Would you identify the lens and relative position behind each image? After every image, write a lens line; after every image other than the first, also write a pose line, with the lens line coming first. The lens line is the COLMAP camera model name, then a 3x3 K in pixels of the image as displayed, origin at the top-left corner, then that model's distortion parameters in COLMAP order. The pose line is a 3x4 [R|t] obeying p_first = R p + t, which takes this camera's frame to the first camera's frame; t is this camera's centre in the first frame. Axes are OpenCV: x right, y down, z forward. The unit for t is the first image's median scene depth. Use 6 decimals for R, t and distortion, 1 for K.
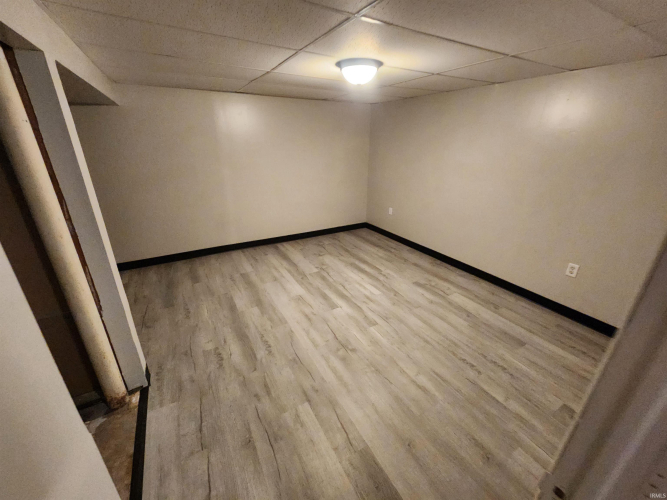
lens RADIAL K [[272.1, 0, 333.4], [0, 272.1, 248.5], [0, 0, 1]] dist [0.001730, 0.000220]
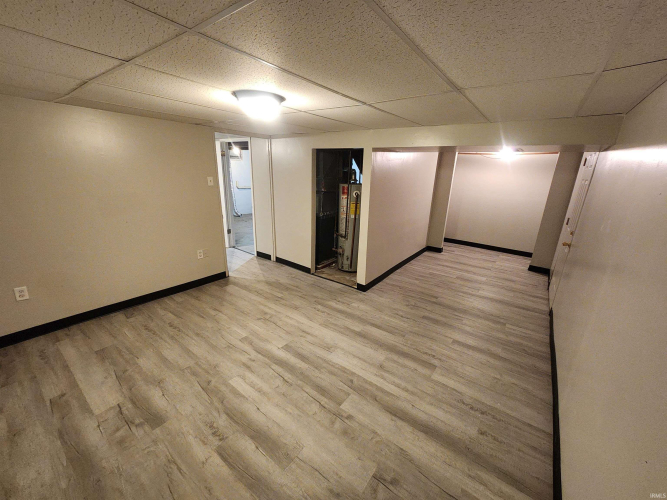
lens RADIAL K [[272.1, 0, 333.0], [0, 272.1, 252.0], [0, 0, 1]] dist [0.001730, 0.000220]
pose [[-0.918828, 0.076029, -0.387266, 0.184317], [-0.183809, 0.785905, 0.590397, -0.601795], [0.349242, 0.613656, -0.708136, 1.455861]]
